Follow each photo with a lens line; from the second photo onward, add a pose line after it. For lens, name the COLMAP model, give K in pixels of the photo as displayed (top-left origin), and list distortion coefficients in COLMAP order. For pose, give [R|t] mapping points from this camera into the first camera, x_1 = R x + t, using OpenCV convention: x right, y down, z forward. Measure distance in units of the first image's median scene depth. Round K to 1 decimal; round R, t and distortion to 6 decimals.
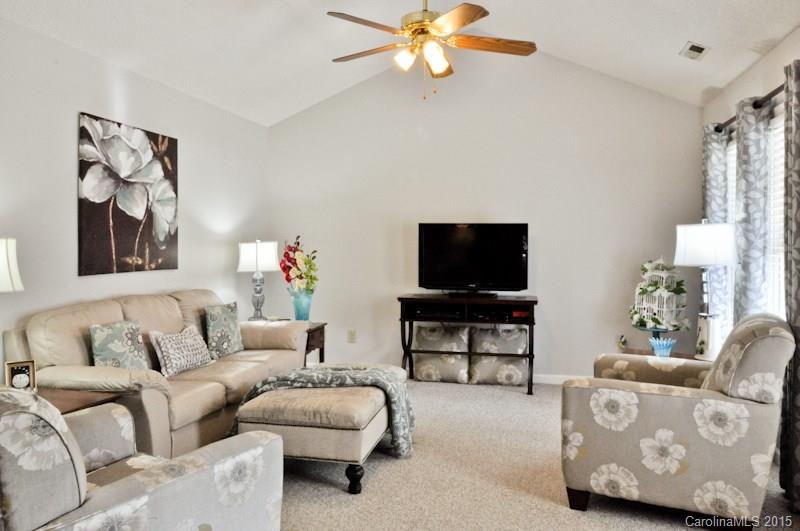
lens RADIAL K [[625.5, 0, 397.6], [0, 625.5, 248.5], [0, 0, 1]] dist [0.002327, 0.002572]
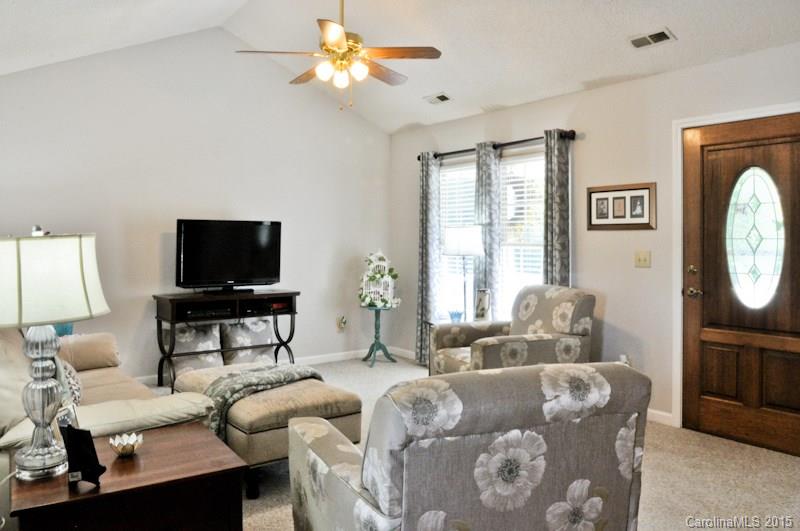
lens RADIAL K [[631.7, 0, 401.0], [0, 631.7, 229.7], [0, 0, 1]] dist [-0.045879, 0.000013]
pose [[0.654960, 0.008483, 0.755616, -0.566679], [0.008872, 0.999782, -0.018914, -0.004337], [-0.755611, 0.019092, 0.654742, 0.149707]]
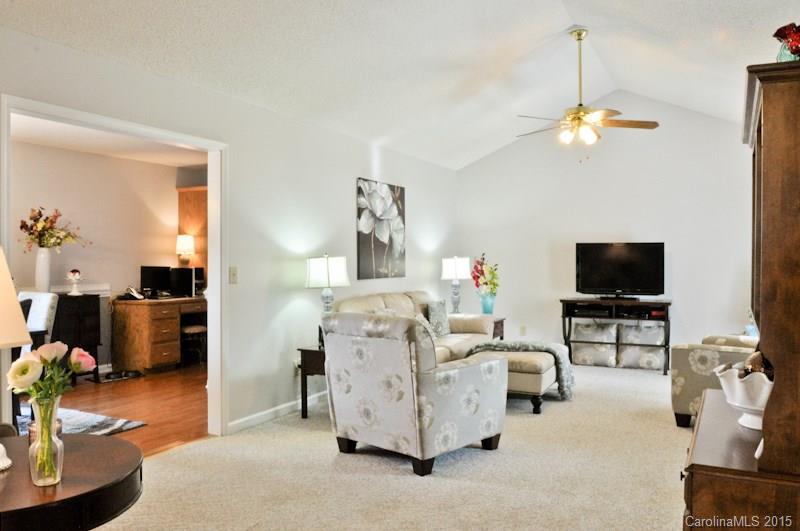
lens RADIAL K [[648.5, 0, 402.8], [0, 648.5, 256.7], [0, 0, 1]] dist [-0.016167, -0.001007]
pose [[0.975261, -0.004216, -0.221017, -0.024212], [0.001739, 0.999933, -0.011402, 0.003295], [0.221050, 0.010736, 0.975203, -0.485058]]
